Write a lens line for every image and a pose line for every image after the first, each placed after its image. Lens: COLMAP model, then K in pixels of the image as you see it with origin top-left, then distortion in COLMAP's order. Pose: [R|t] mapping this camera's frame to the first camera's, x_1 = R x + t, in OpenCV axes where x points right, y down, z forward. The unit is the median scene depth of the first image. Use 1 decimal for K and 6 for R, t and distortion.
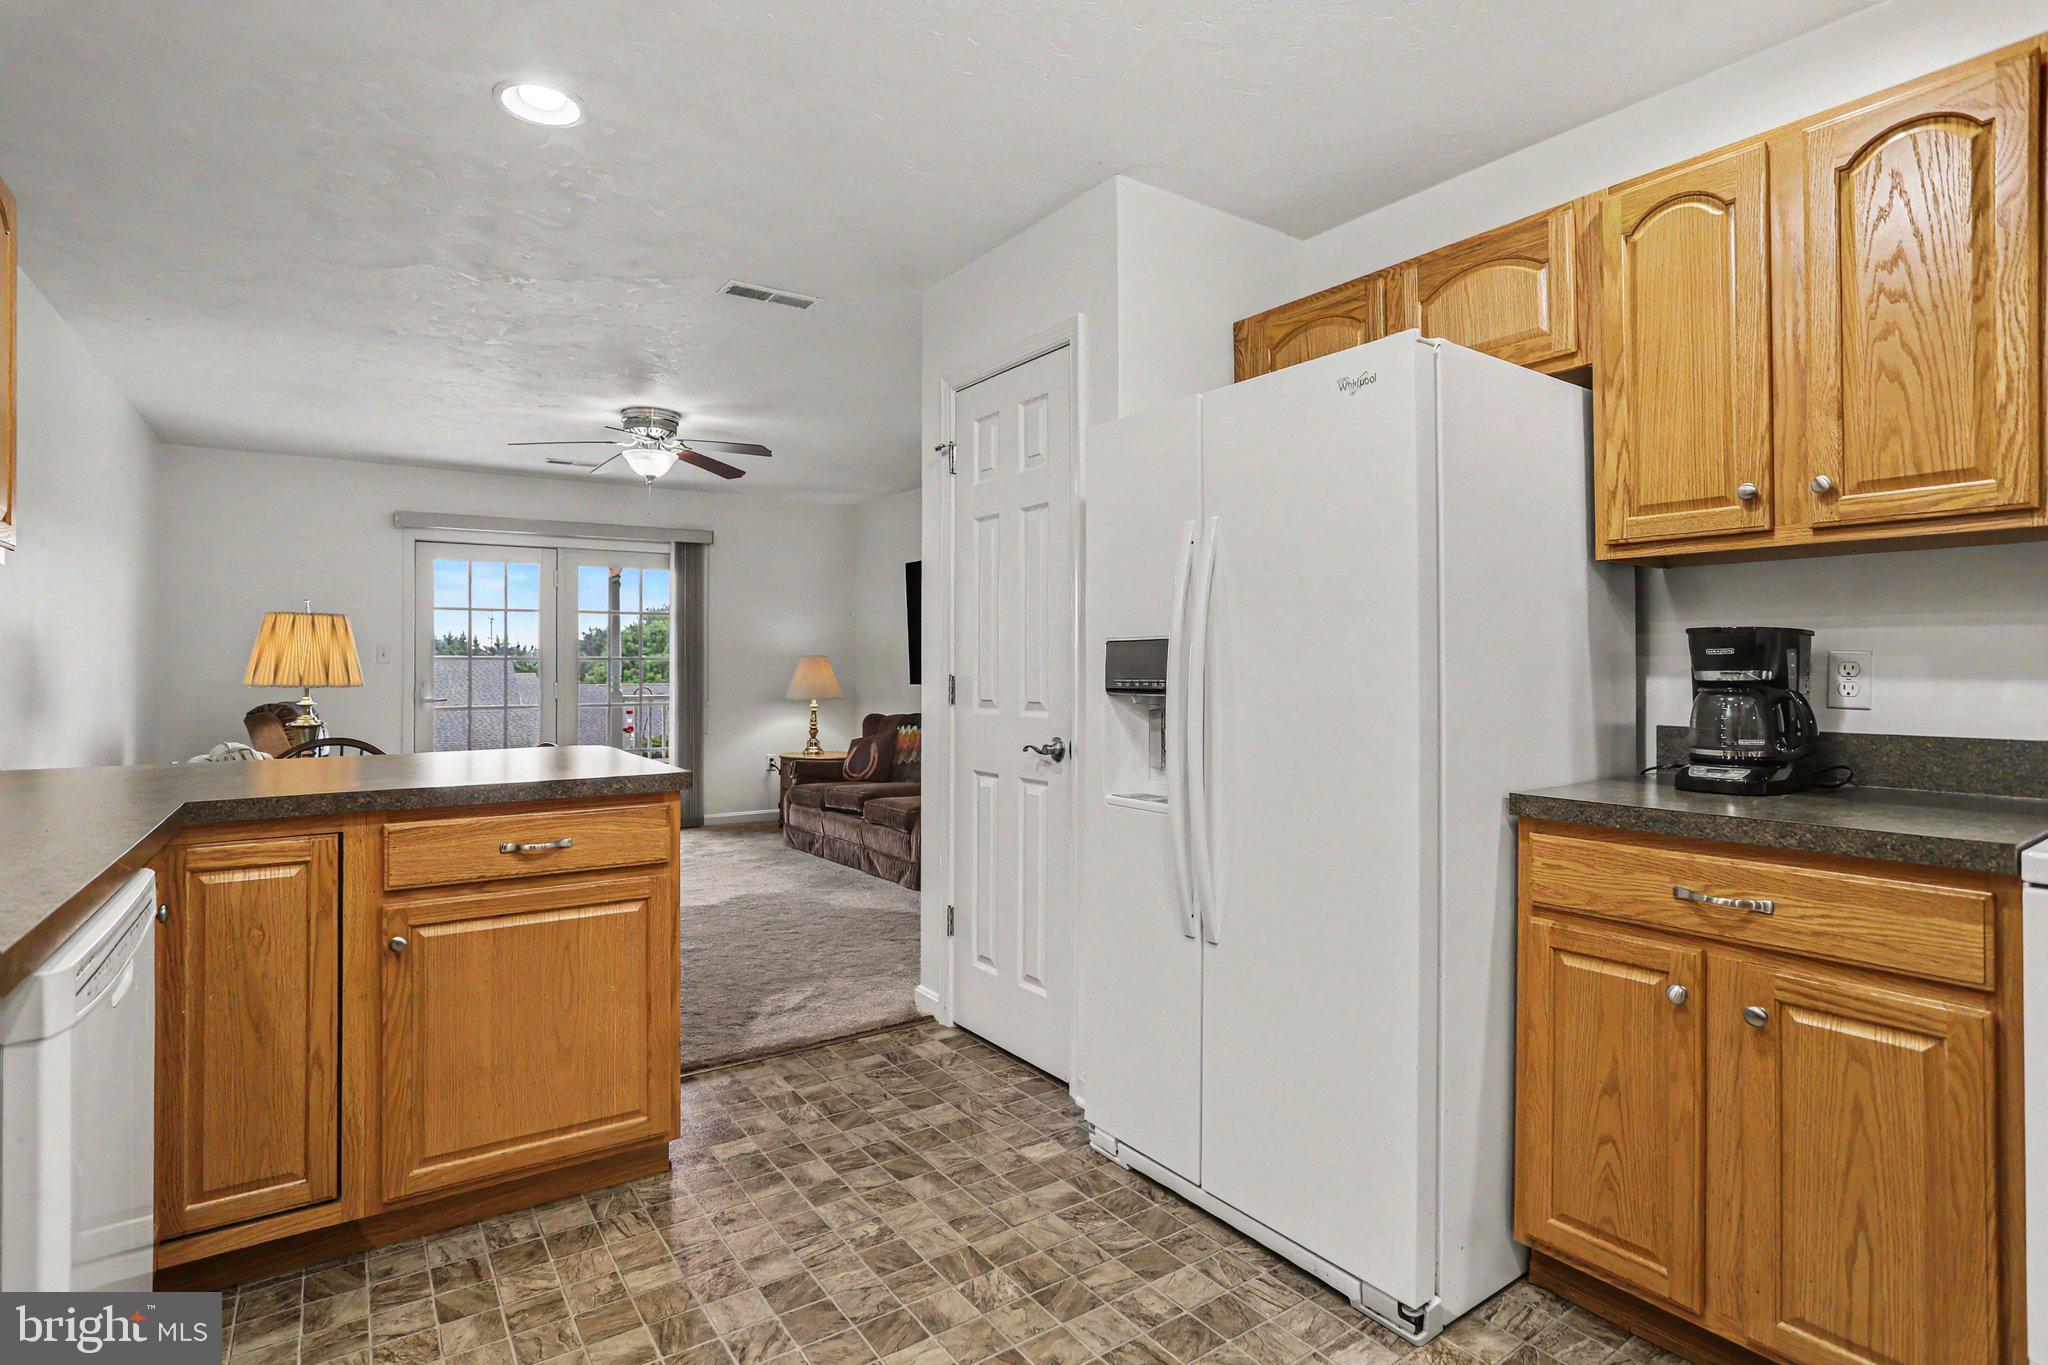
lens RADIAL K [[1007.1, 0, 1060.4], [0, 1007.1, 651.6], [0, 0, 1]] dist [-0.063013, 0.019101]
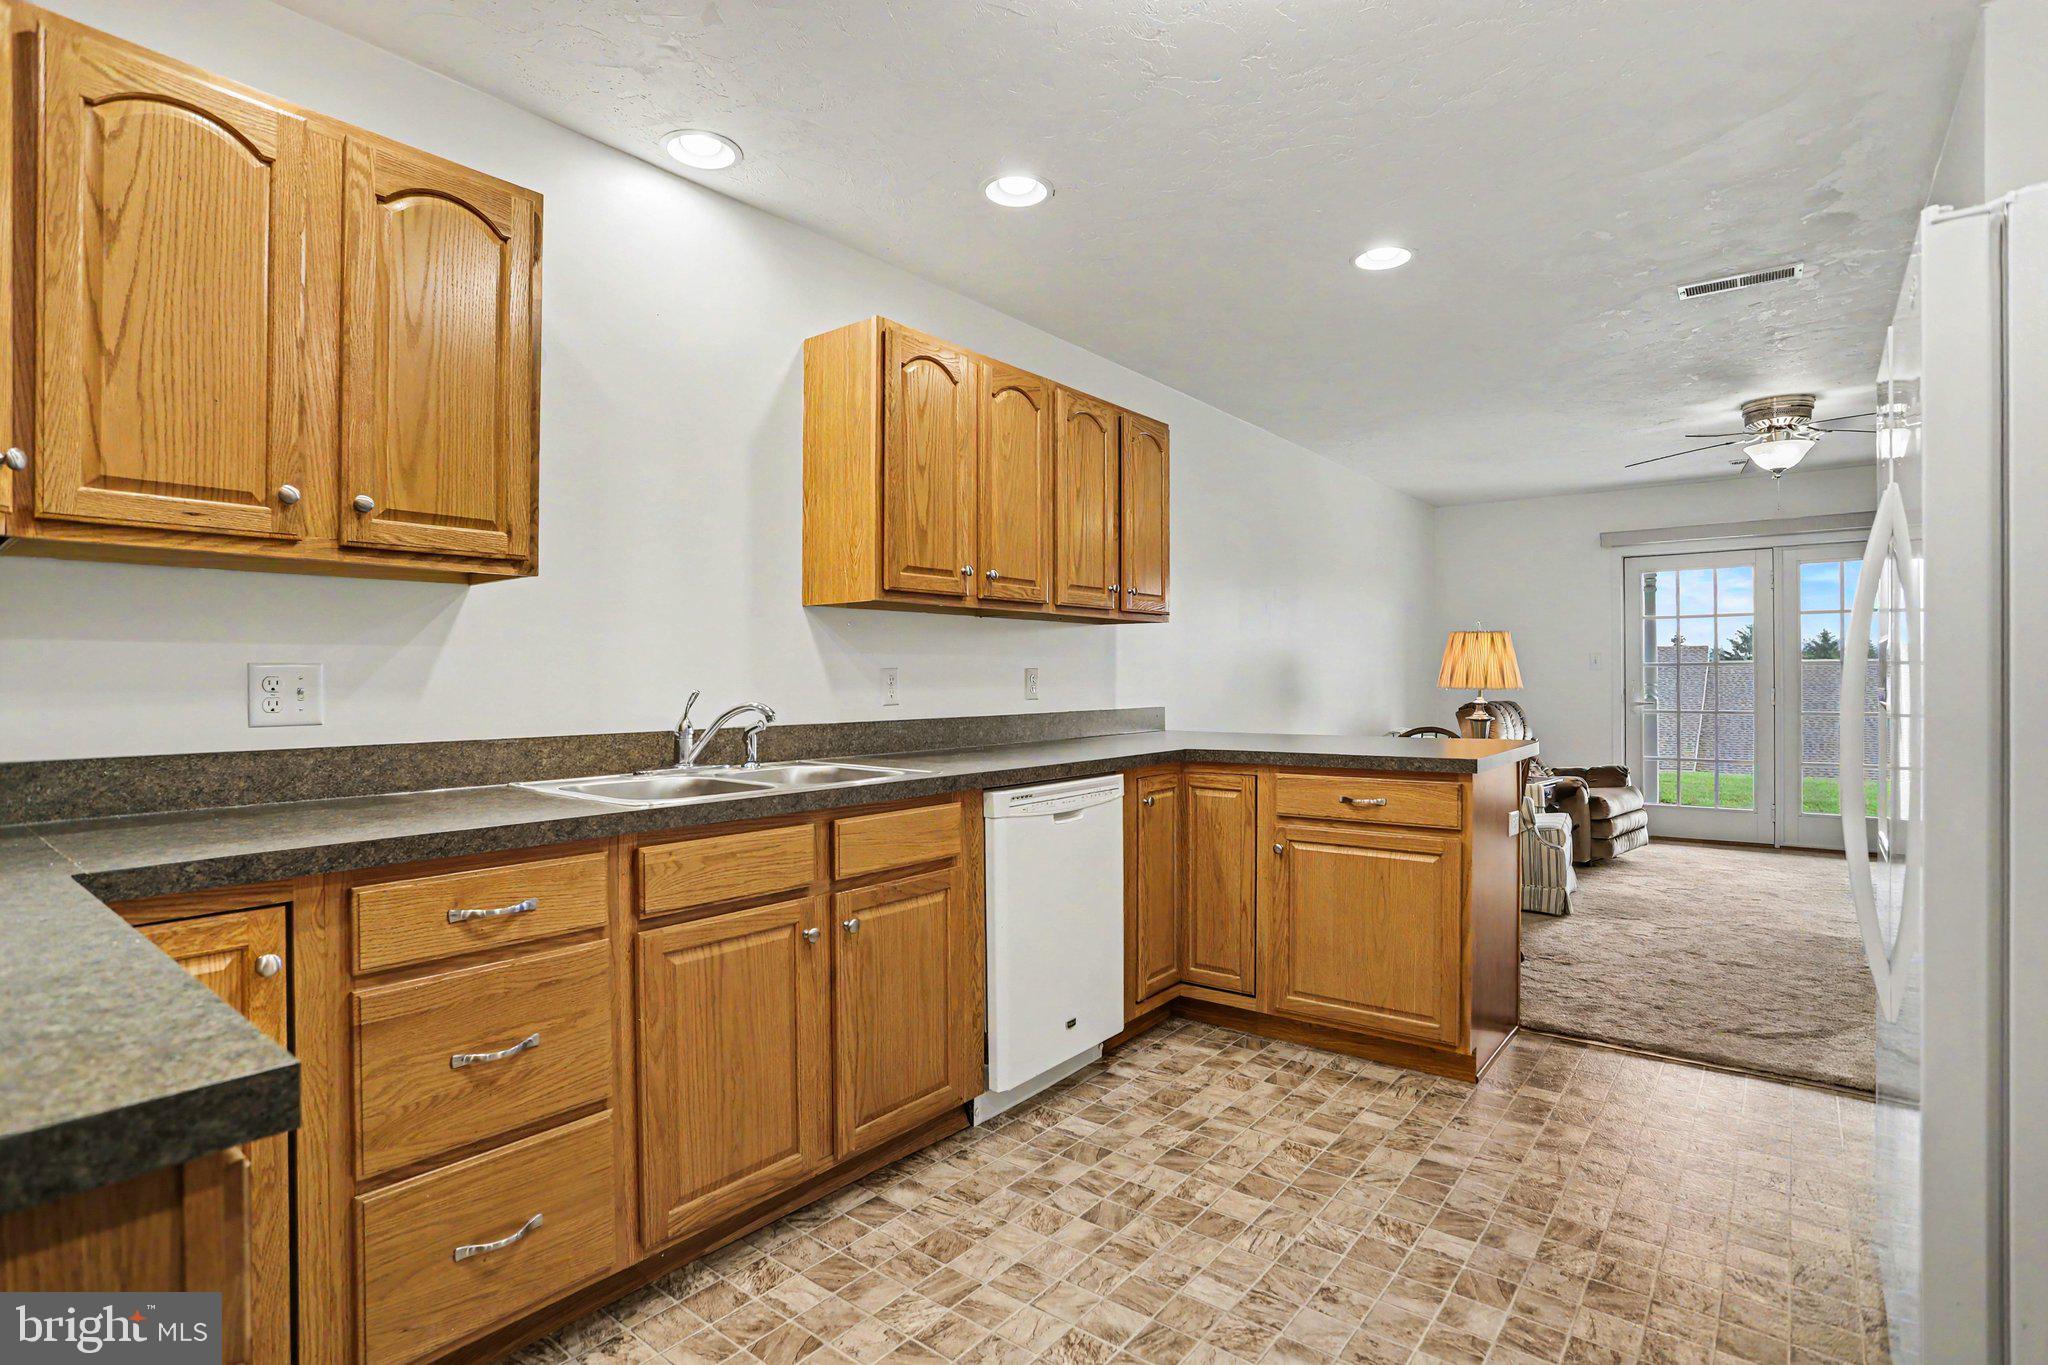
lens RADIAL K [[1007.1, 0, 1010.4], [0, 1007.1, 669.4], [0, 0, 1]] dist [-0.063013, 0.019101]
pose [[0.267406, -0.007541, -0.963555, 0.772456], [0.020677, 0.999784, -0.002087, -0.000159], [0.963362, -0.019365, 0.267504, 0.142305]]
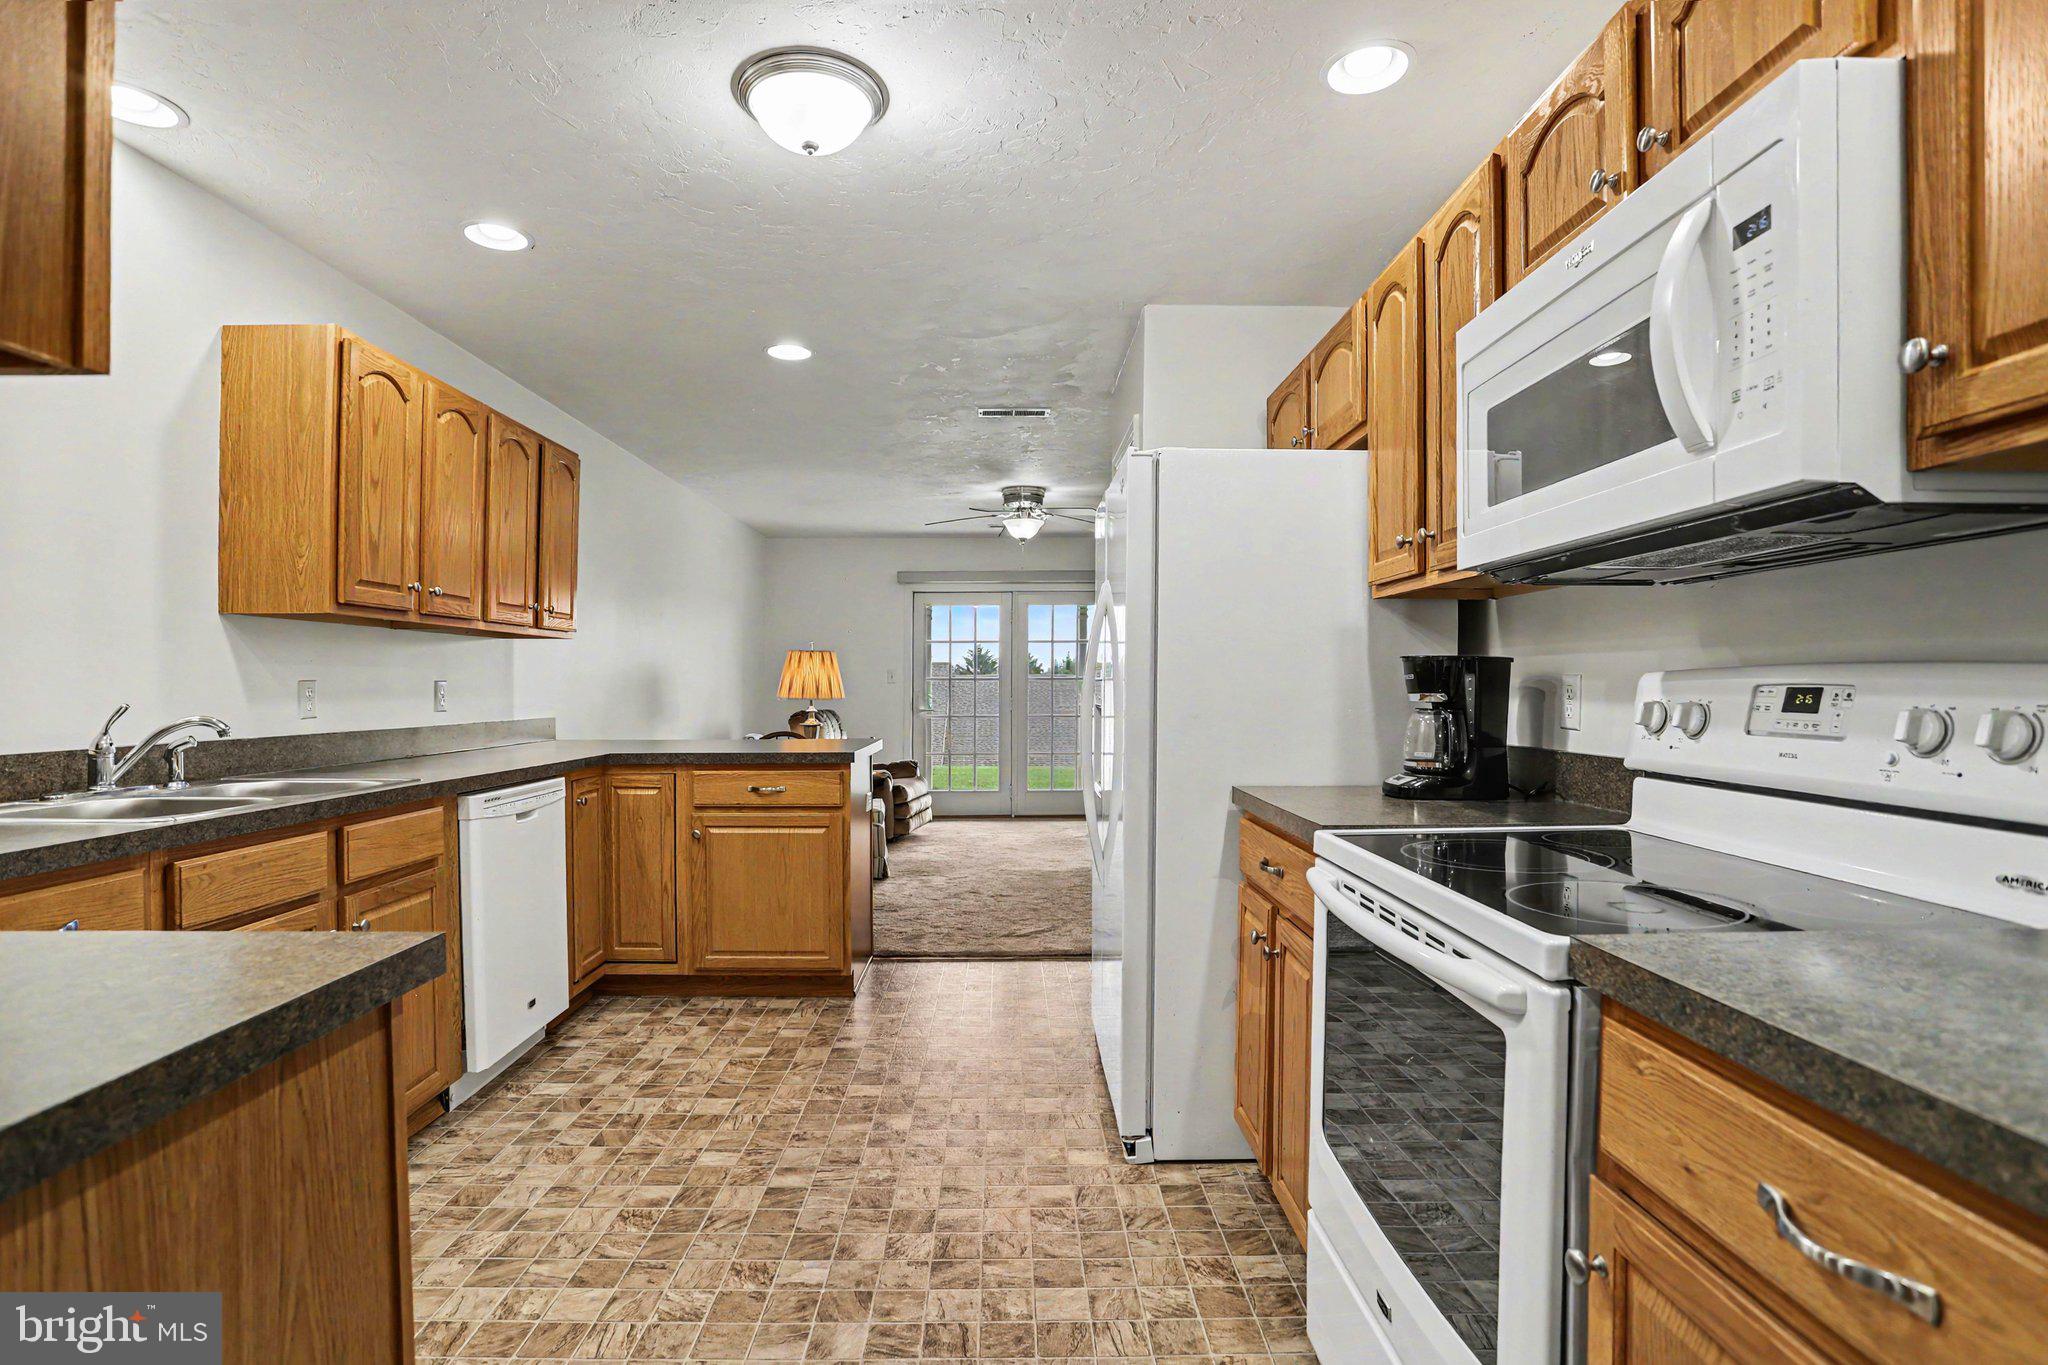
lens RADIAL K [[1007.1, 0, 1031.8], [0, 1007.1, 715.4], [0, 0, 1]] dist [-0.063013, 0.019101]
pose [[0.825664, 0.016221, -0.563928, 0.937056], [0.010048, 0.999005, 0.043446, -0.009675], [0.564072, -0.041538, 0.824680, -0.222738]]
